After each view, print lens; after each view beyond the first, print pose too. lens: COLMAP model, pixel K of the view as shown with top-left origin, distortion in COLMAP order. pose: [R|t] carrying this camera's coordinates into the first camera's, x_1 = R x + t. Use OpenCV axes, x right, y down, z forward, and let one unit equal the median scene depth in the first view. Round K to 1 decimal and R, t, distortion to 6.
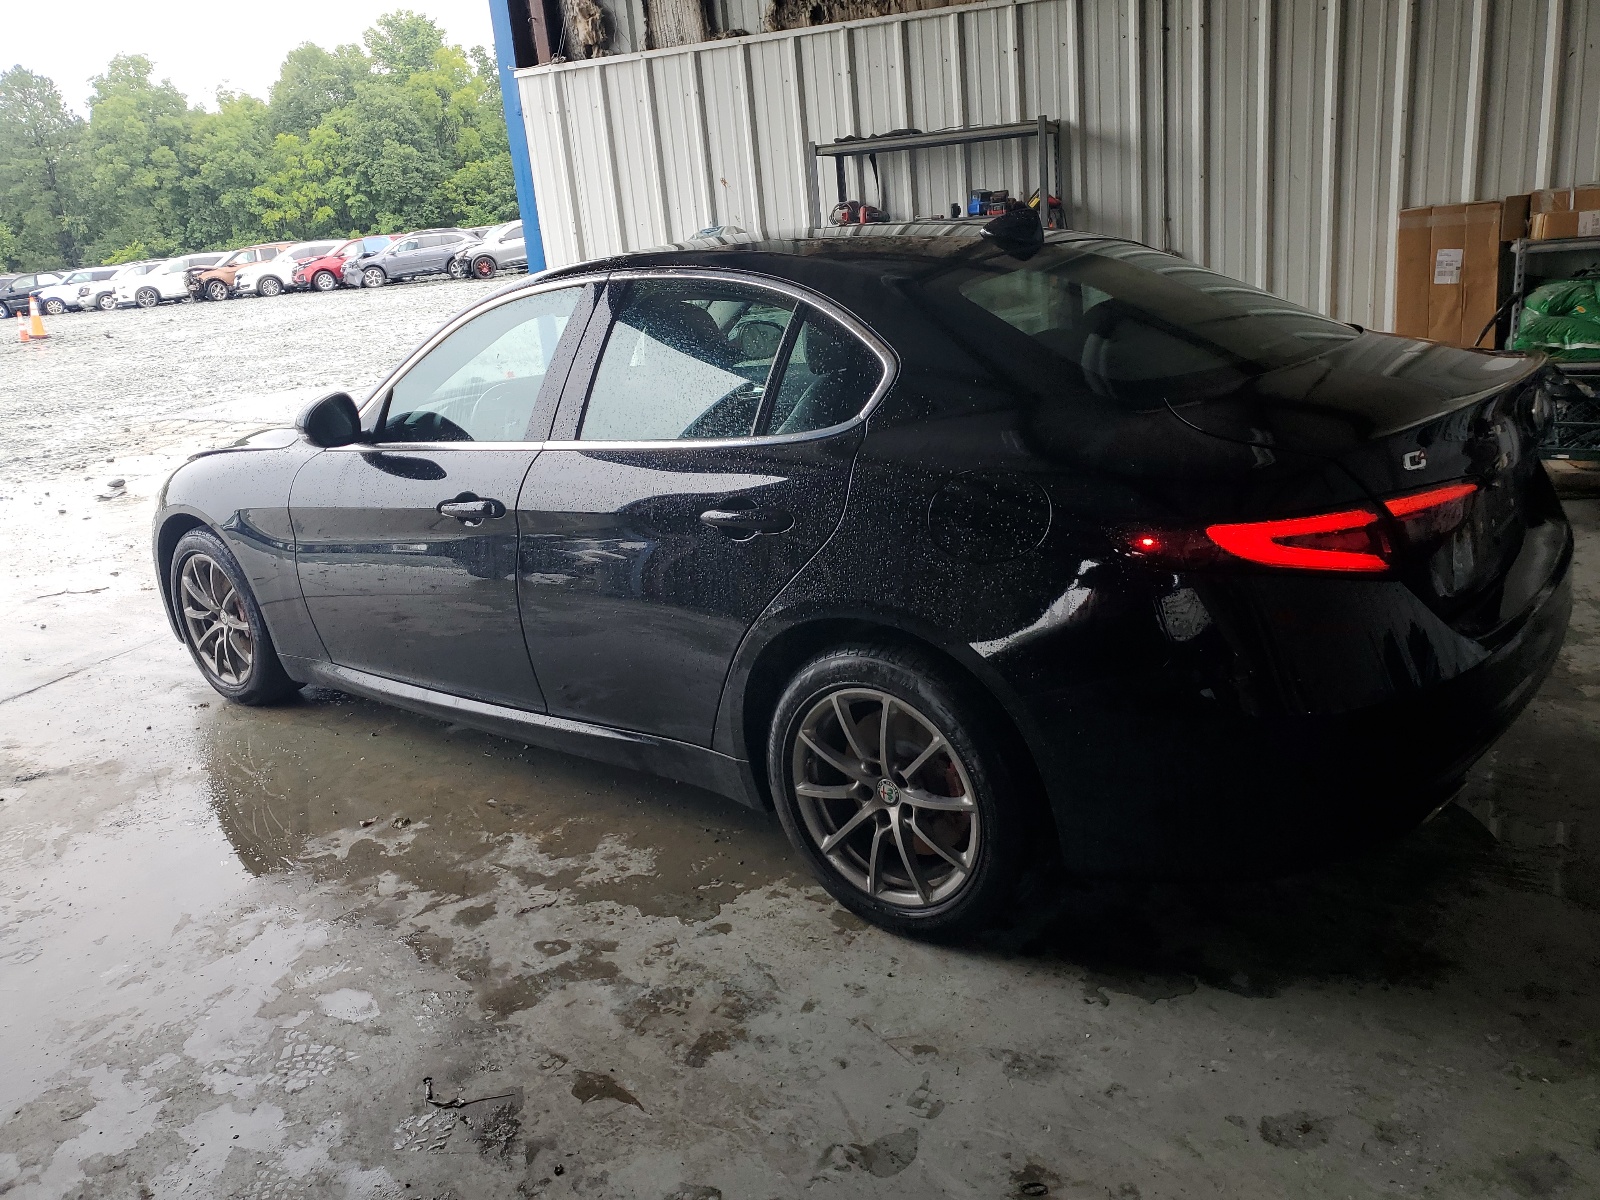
lens RADIAL K [[1276.6, 0, 803.7], [0, 1276.6, 543.6], [0, 0, 1]] dist [0.004814, 0.001484]
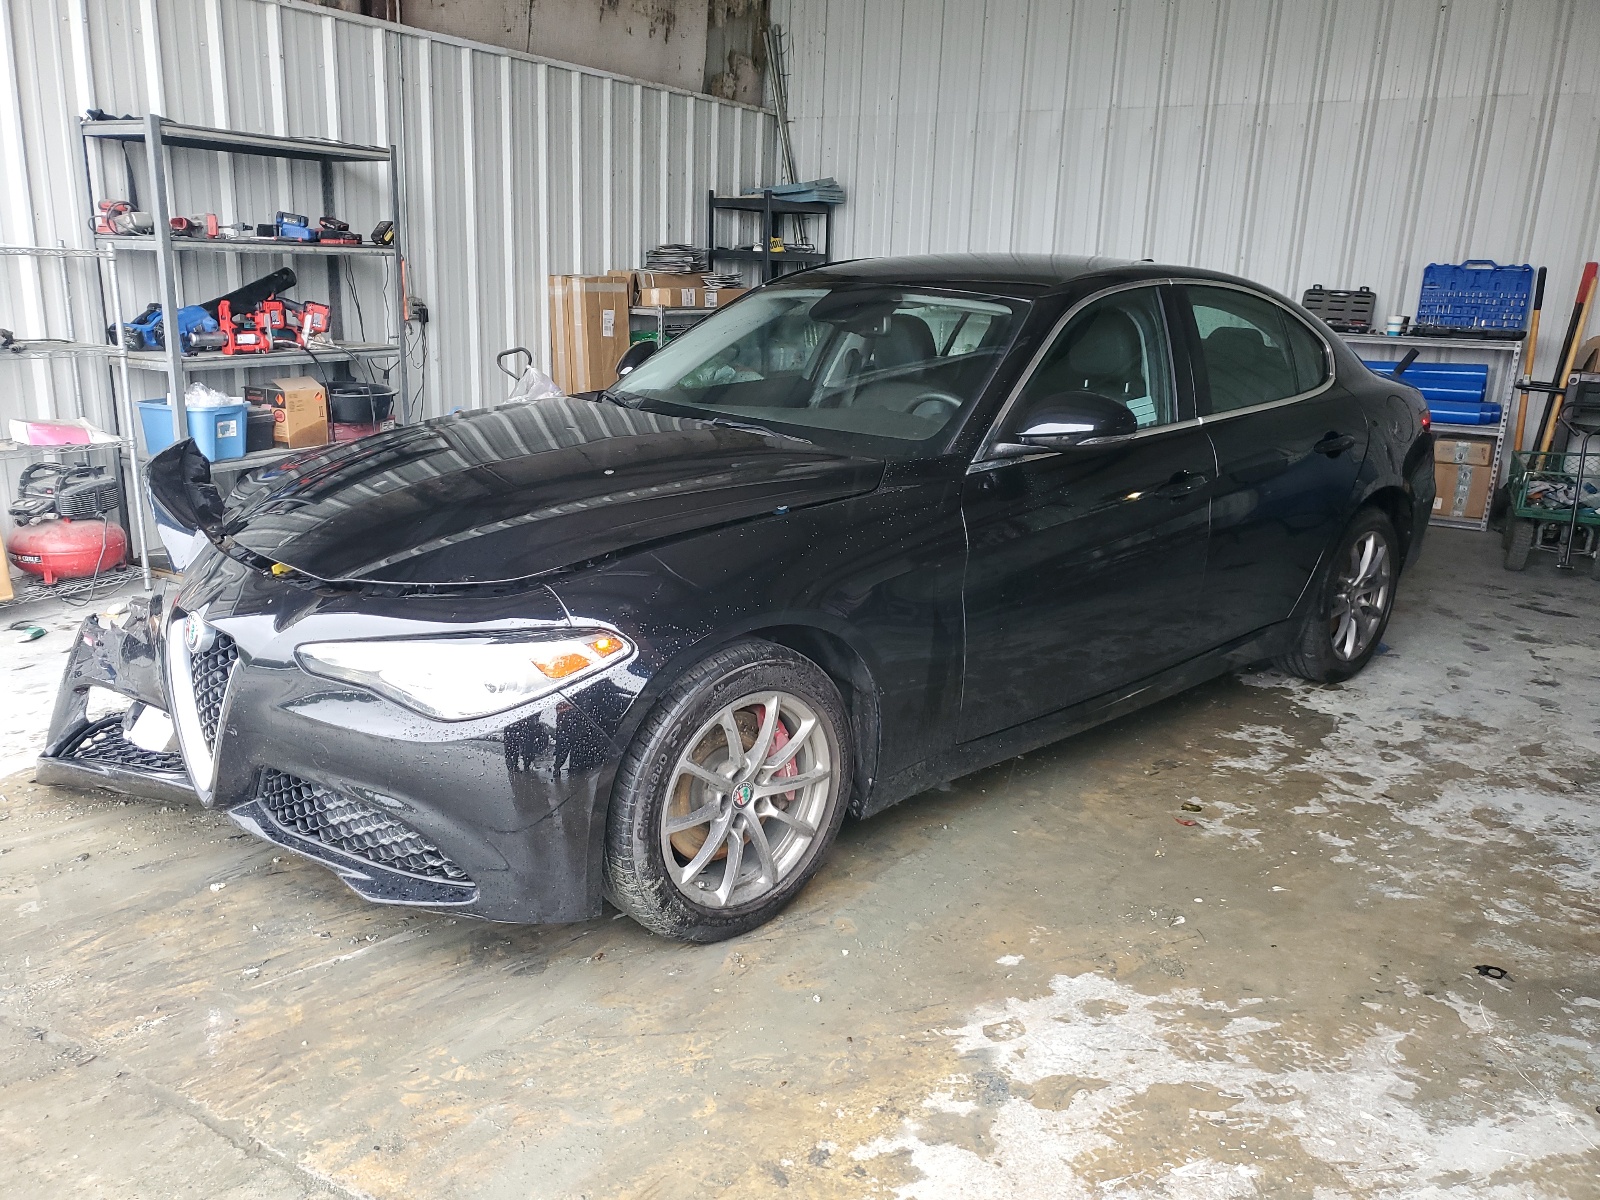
lens RADIAL K [[1223.8, 0, 770.1], [0, 1223.8, 600.2], [0, 0, 1]] dist [0.004834, 0.005325]
pose [[0.153442, -0.174422, 0.972642, -1.437294], [0.187983, 0.971476, 0.144557, -0.169168], [-0.970112, 0.160659, 0.181853, 1.234463]]
